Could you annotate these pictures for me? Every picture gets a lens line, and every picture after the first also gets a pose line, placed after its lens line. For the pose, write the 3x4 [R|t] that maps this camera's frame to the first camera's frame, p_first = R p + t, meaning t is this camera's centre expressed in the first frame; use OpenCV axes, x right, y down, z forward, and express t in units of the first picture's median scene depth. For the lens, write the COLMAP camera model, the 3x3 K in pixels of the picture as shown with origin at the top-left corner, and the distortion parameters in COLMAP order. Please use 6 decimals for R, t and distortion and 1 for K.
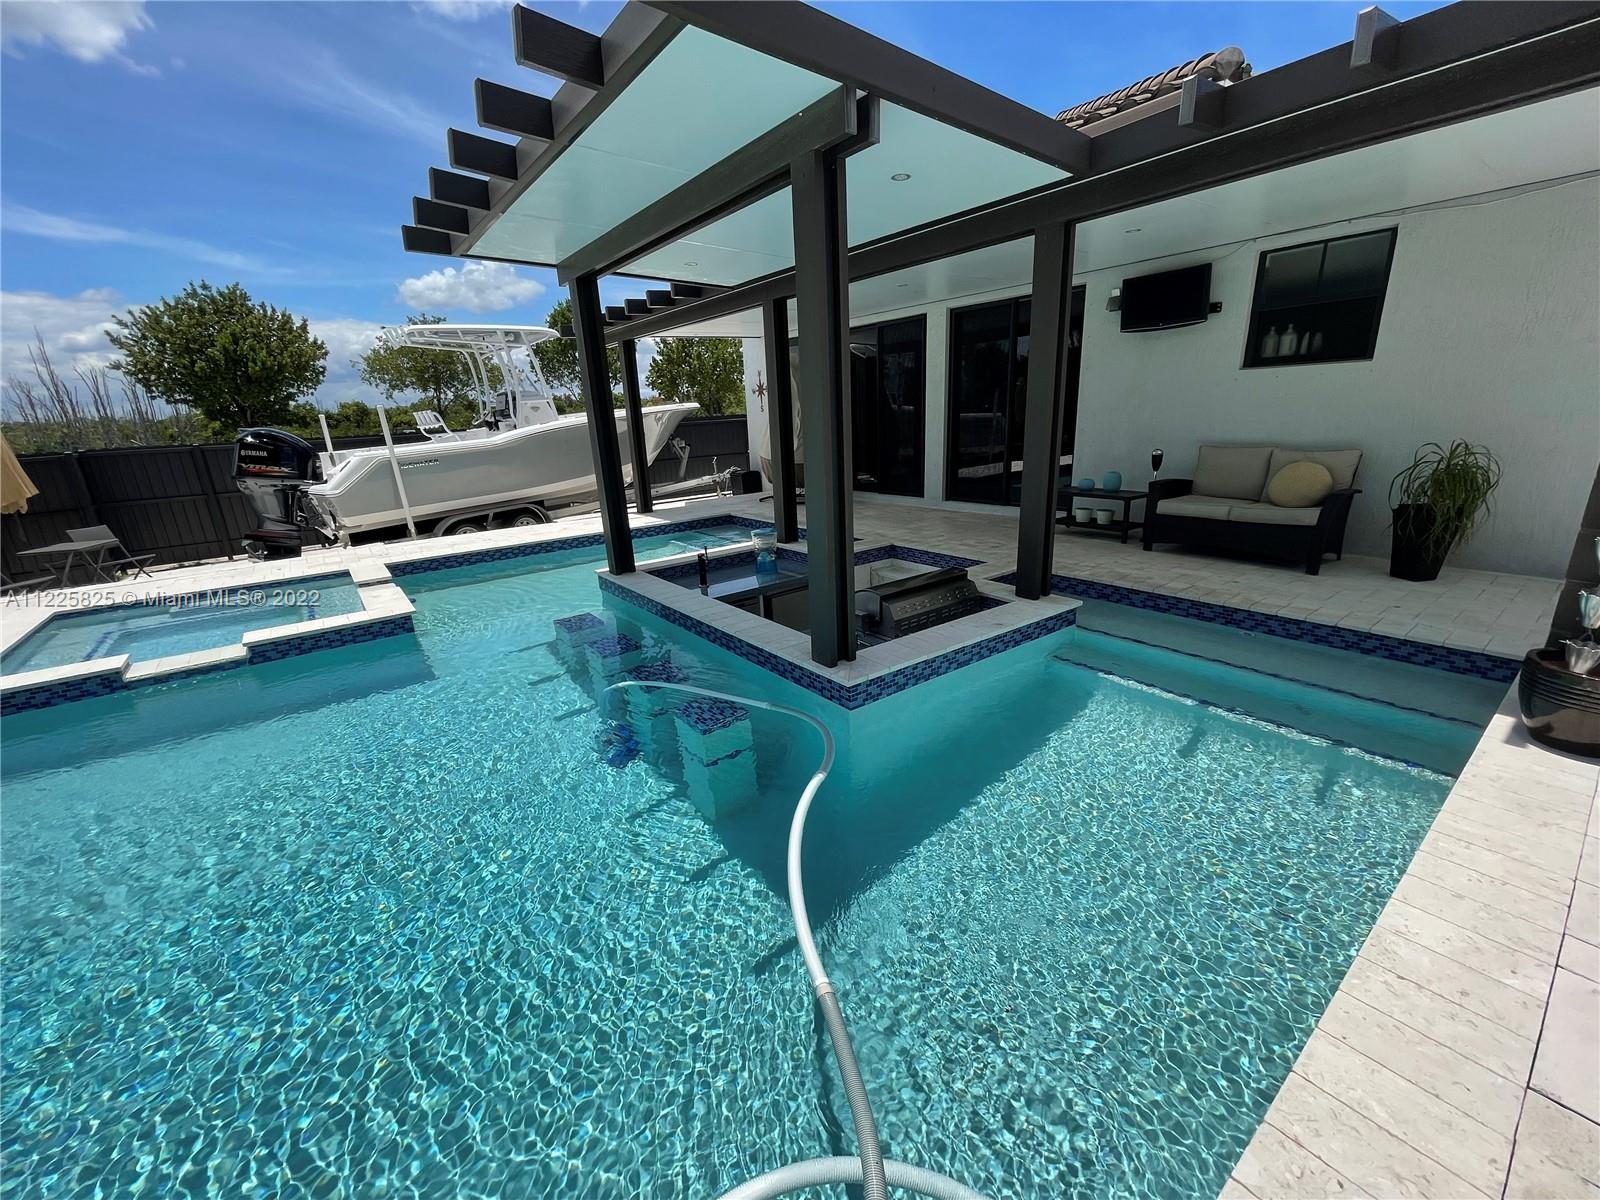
lens RADIAL K [[649.0, 0, 802.9], [0, 649.0, 593.9], [0, 0, 1]] dist [0.001005, -0.000766]
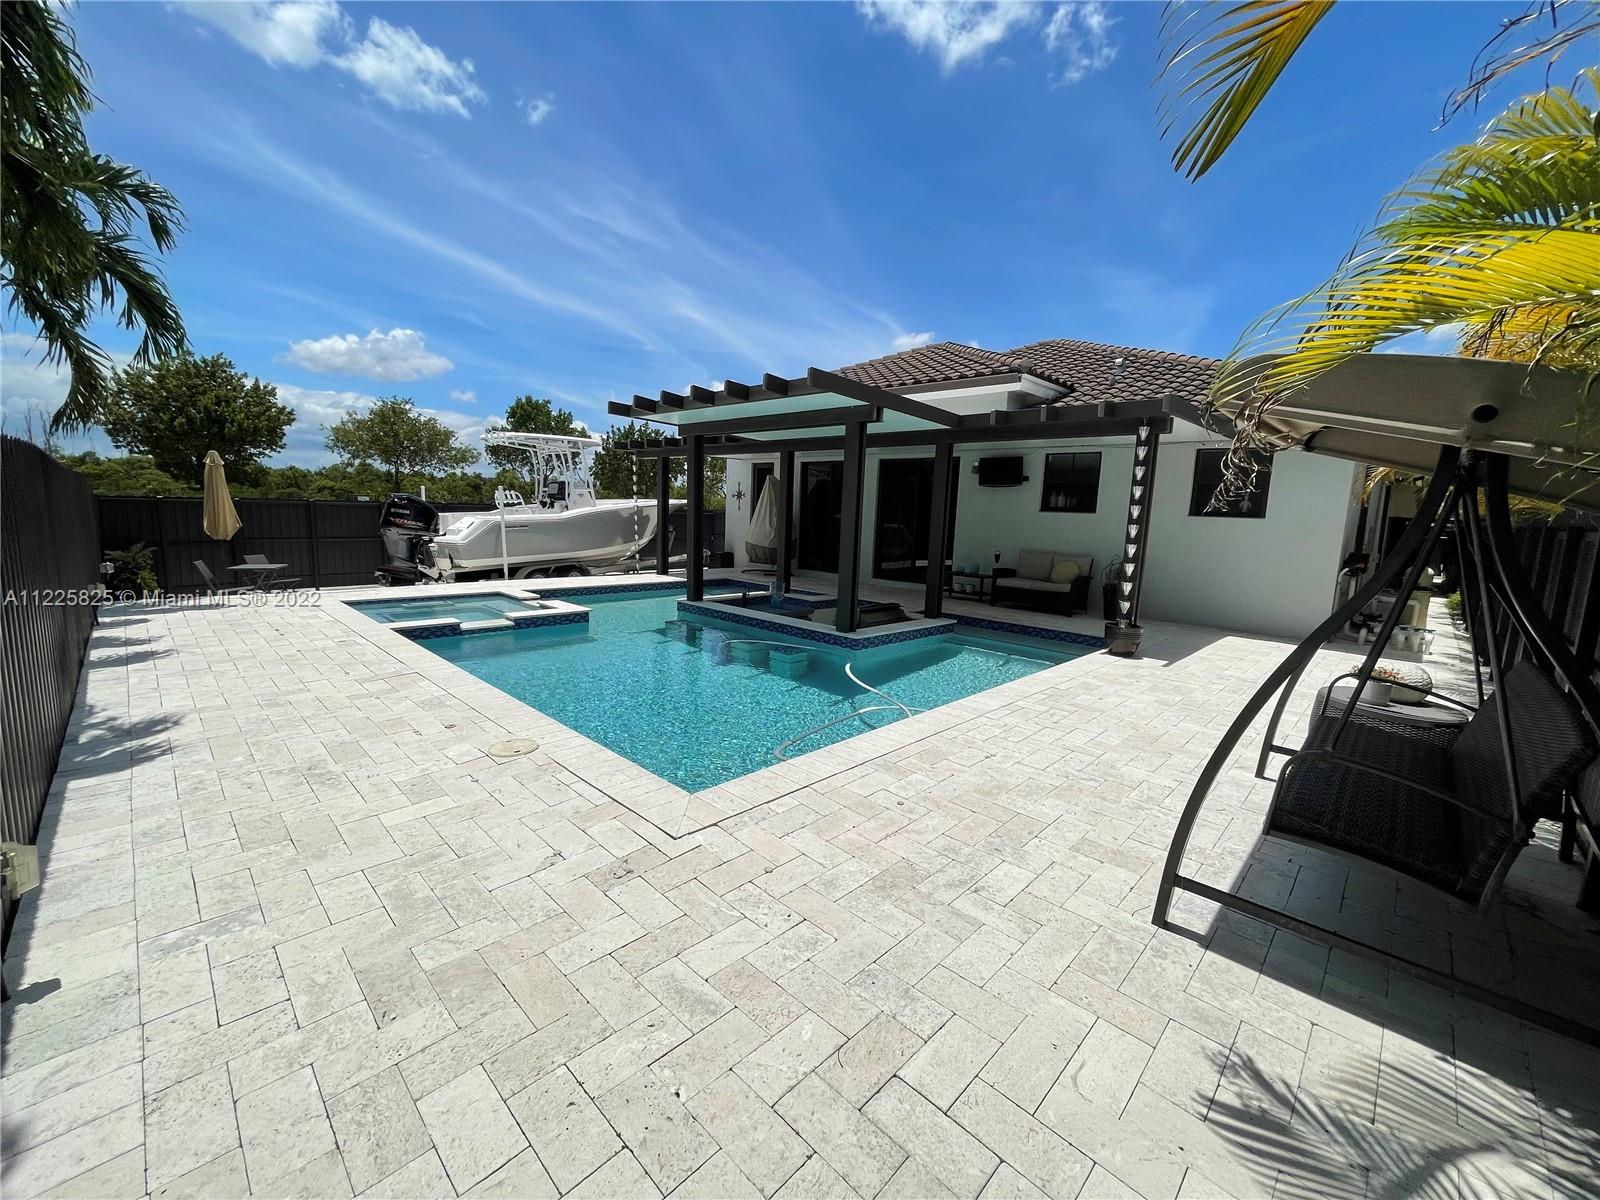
lens RADIAL K [[649.0, 0, 792.8], [0, 649.0, 600.7], [0, 0, 1]] dist [0.001005, -0.000766]
pose [[0.987448, 0.060122, 0.146053, -0.229531], [-0.040128, 0.989872, -0.136174, 0.154997], [-0.152761, 0.128604, 0.979860, -0.562928]]
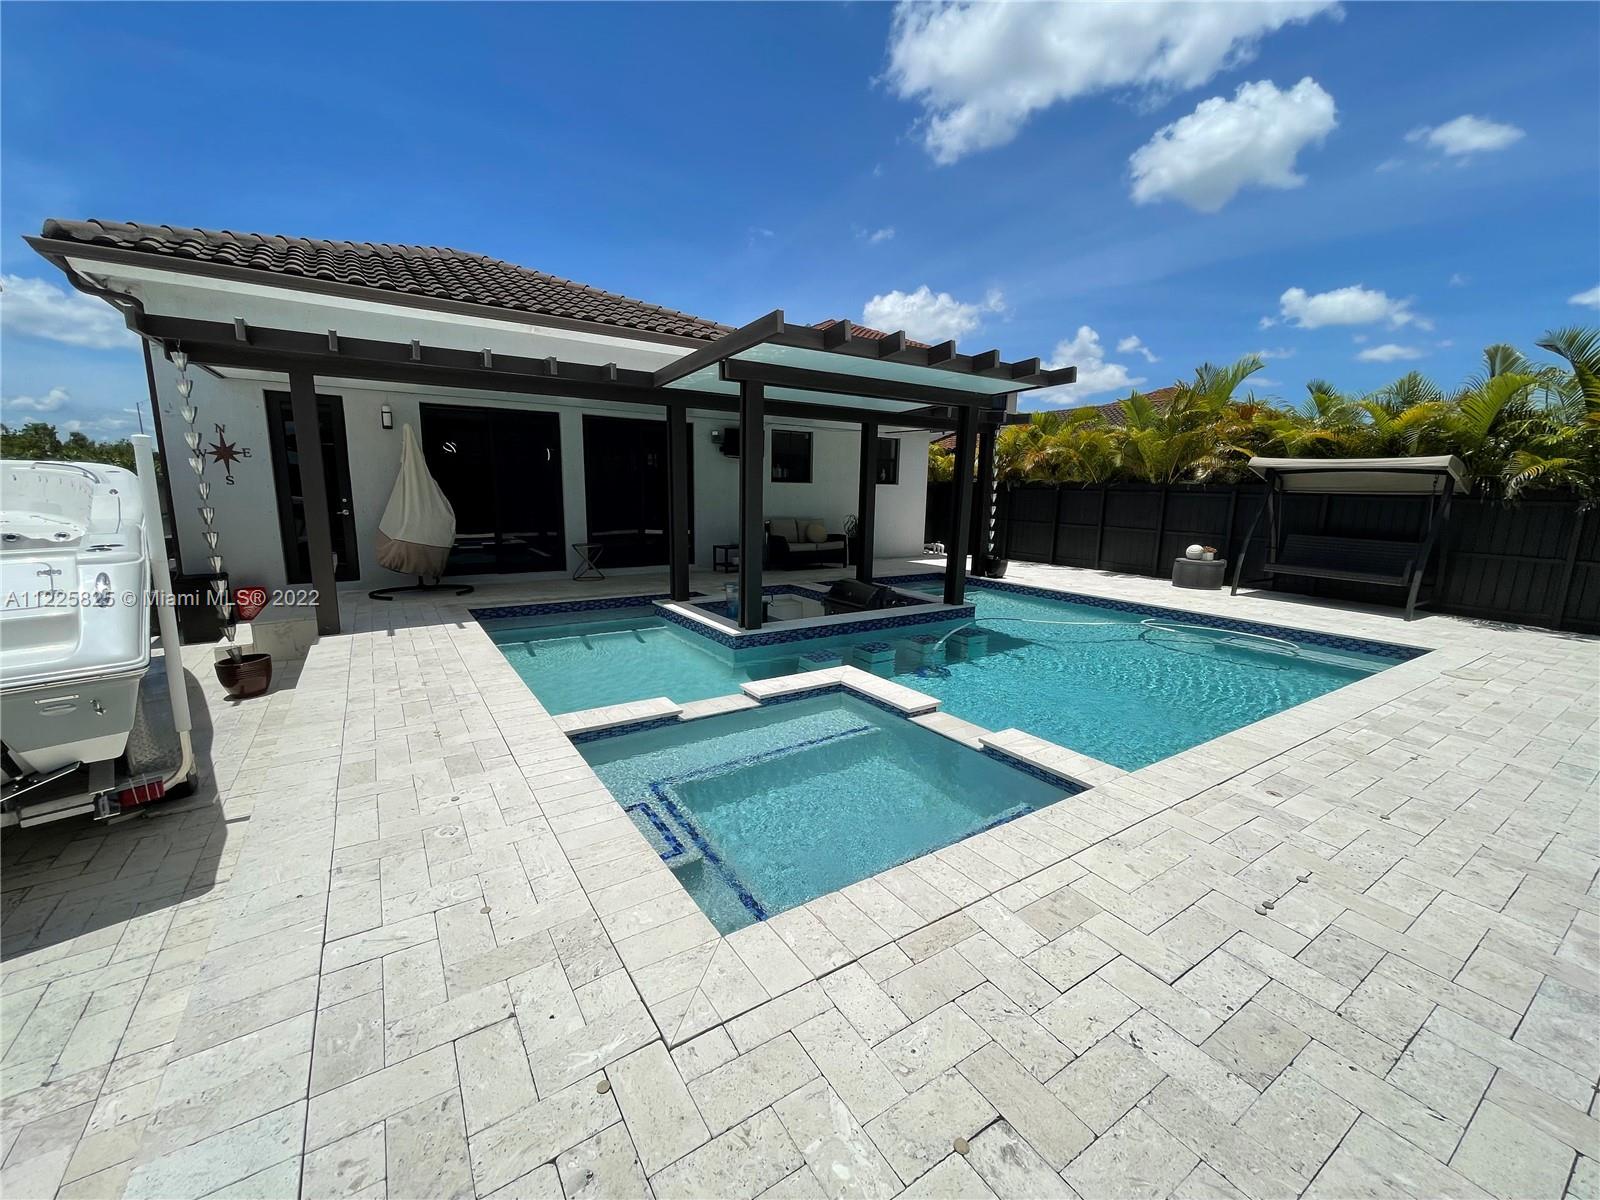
lens RADIAL K [[649.0, 0, 803.6], [0, 649.0, 601.4], [0, 0, 1]] dist [0.001005, -0.000766]
pose [[0.077976, -0.128029, 0.988700, -1.147089], [0.247131, 0.963250, 0.105243, -0.141144], [-0.965840, 0.236132, 0.106750, 0.629808]]
